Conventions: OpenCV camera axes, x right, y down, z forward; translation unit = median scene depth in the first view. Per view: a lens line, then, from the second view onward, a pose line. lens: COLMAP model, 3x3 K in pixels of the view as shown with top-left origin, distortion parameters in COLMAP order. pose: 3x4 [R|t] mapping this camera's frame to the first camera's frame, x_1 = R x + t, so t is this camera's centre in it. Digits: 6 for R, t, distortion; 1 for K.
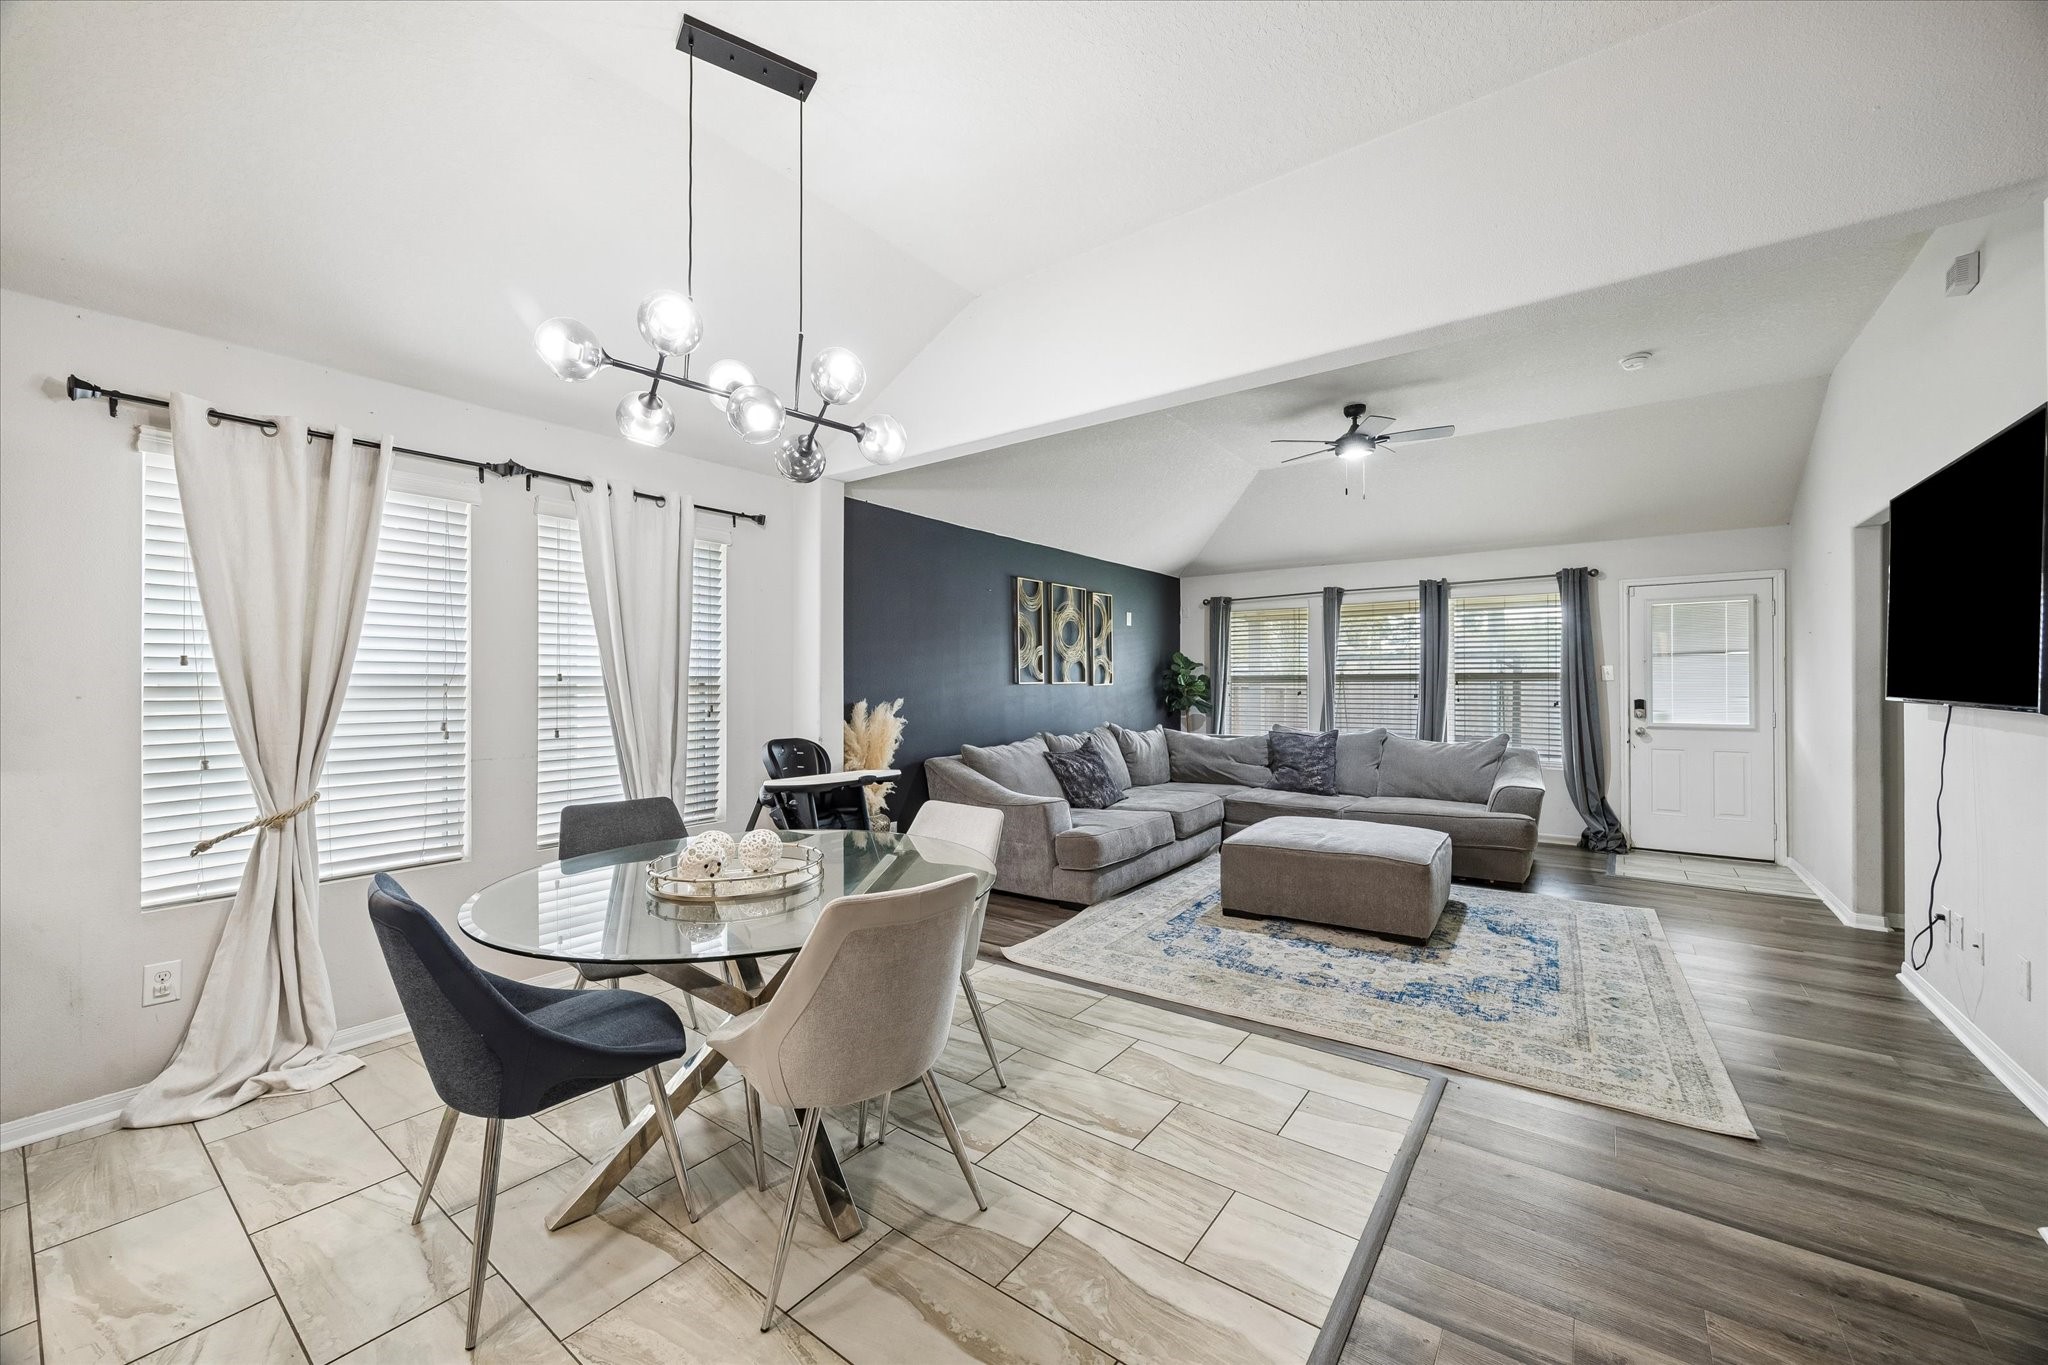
lens RADIAL K [[792.7, 0, 1022.6], [0, 792.7, 679.0], [0, 0, 1]] dist [0.003775, -0.000424]
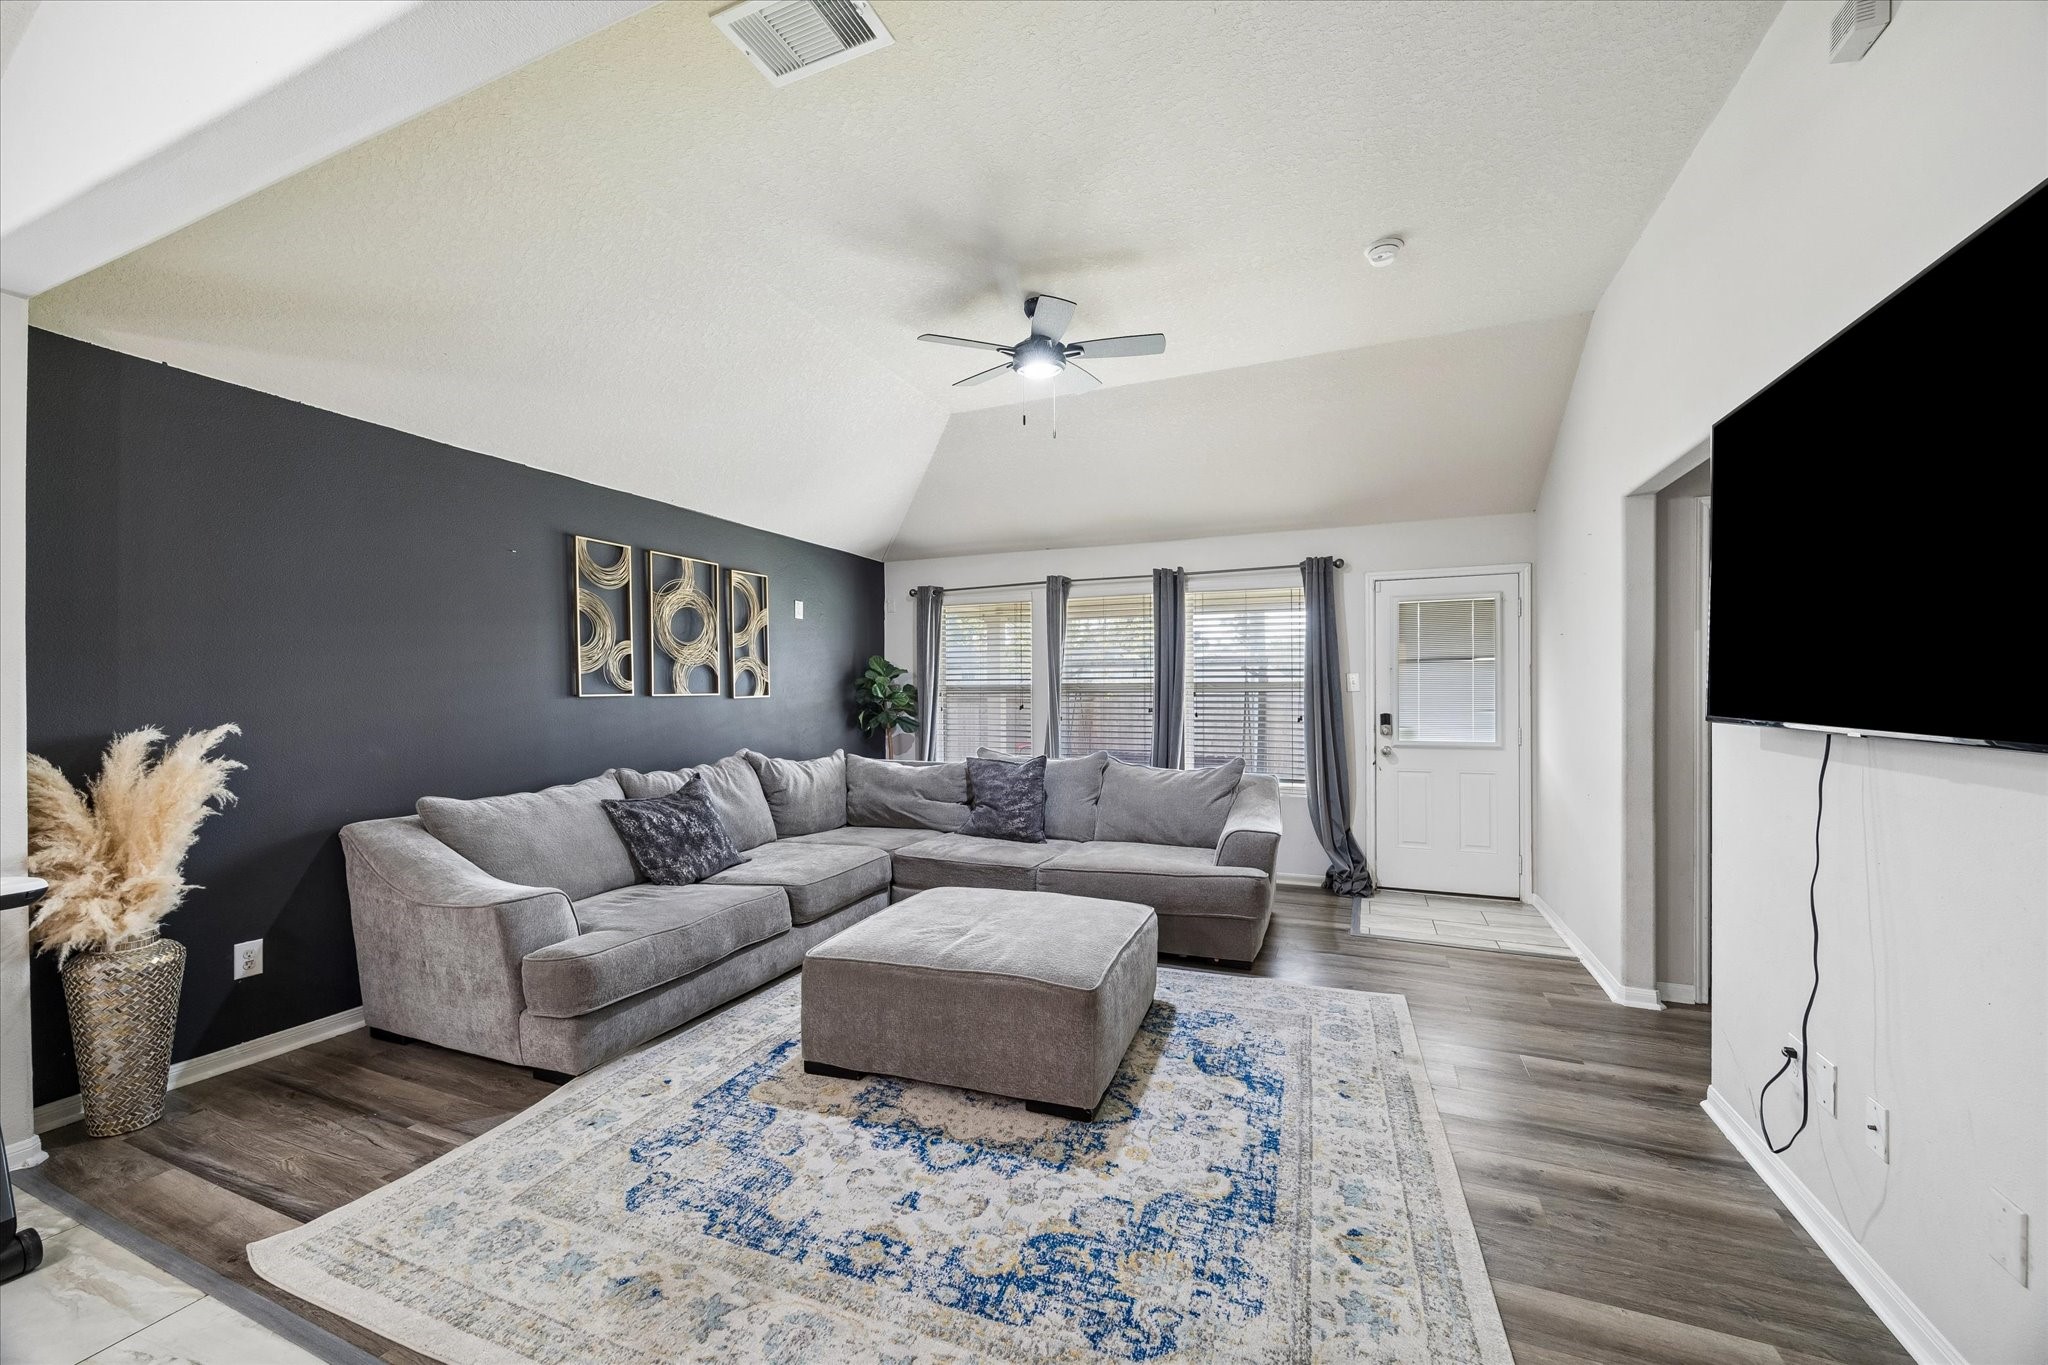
lens RADIAL K [[792.7, 0, 1021.4], [0, 792.7, 692.4], [0, 0, 1]] dist [0.003775, -0.000424]
pose [[0.972505, -0.000328, 0.232880, 0.240719], [-0.000415, 0.999995, 0.003144, 0.000467], [-0.232880, -0.003154, 0.972500, 0.319258]]
